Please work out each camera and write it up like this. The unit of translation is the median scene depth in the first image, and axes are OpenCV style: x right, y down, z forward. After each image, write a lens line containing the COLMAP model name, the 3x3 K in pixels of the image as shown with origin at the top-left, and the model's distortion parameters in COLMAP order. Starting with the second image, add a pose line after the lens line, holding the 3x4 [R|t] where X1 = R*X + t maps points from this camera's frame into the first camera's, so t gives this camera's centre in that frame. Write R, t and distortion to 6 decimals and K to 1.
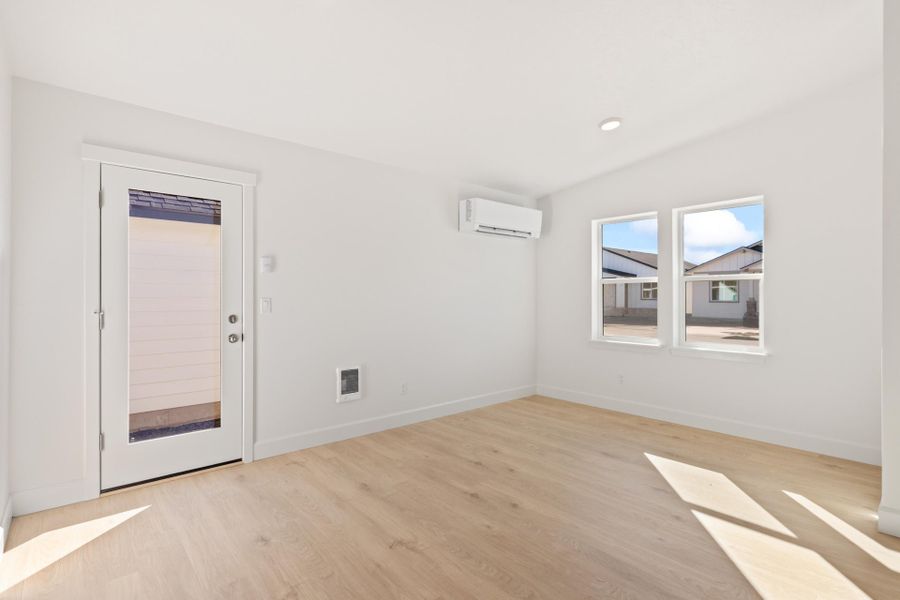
lens RADIAL K [[432.0, 0, 448.4], [0, 432.0, 297.6], [0, 0, 1]] dist [0.000006, 0.001517]
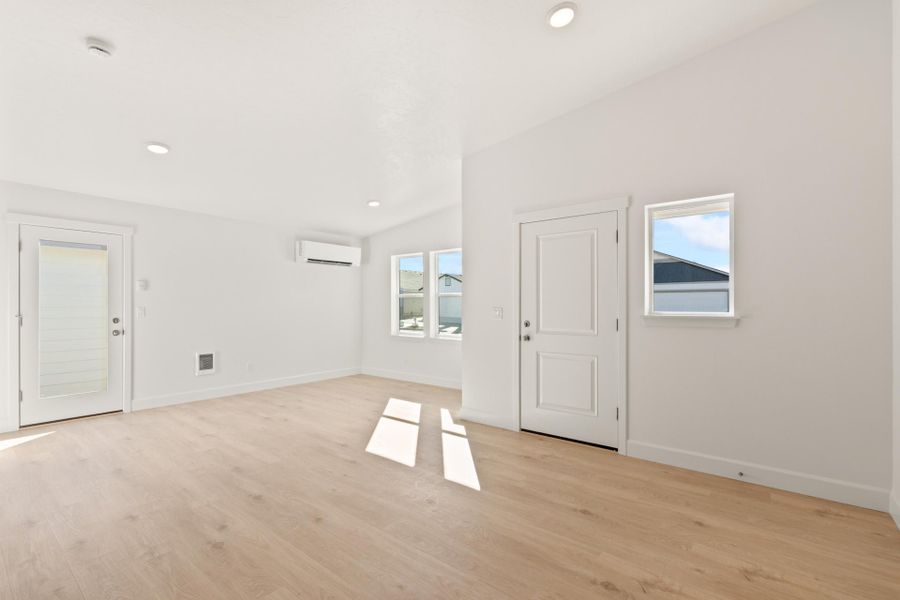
lens RADIAL K [[399.4, 0, 443.5], [0, 399.4, 306.8], [0, 0, 1]] dist [0.004701, 0.000127]
pose [[0.984559, 0.000043, 0.175054, 0.353277], [-0.000176, 1.000000, 0.000742, -0.001201], [-0.175054, -0.000761, 0.984559, -0.541667]]
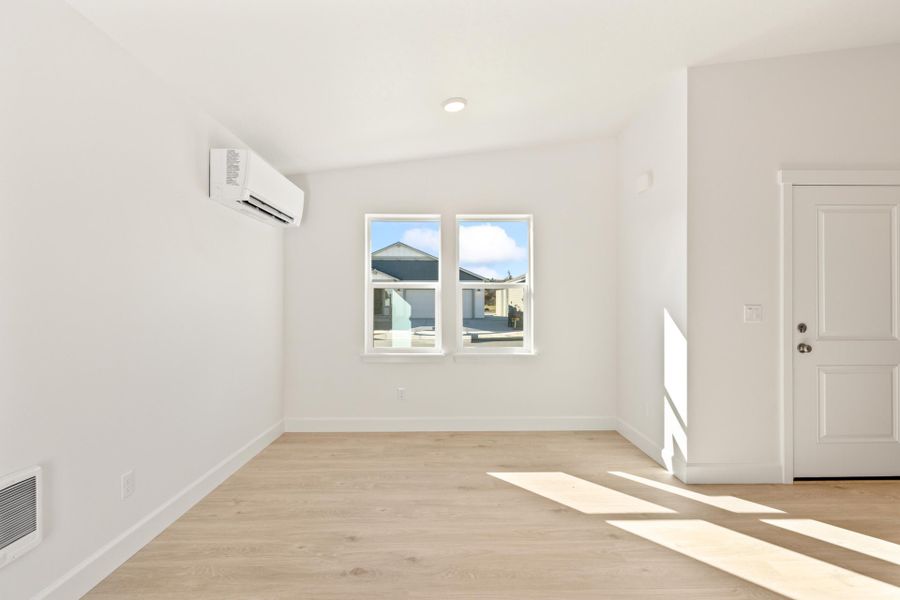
lens RADIAL K [[432.0, 0, 449.9], [0, 432.0, 301.4], [0, 0, 1]] dist [0.000006, 0.001517]
pose [[0.645691, 0.001064, 0.763598, -0.277908], [0.002709, 0.999990, -0.003685, -0.003000], [-0.763594, 0.004448, 0.645682, 0.426432]]
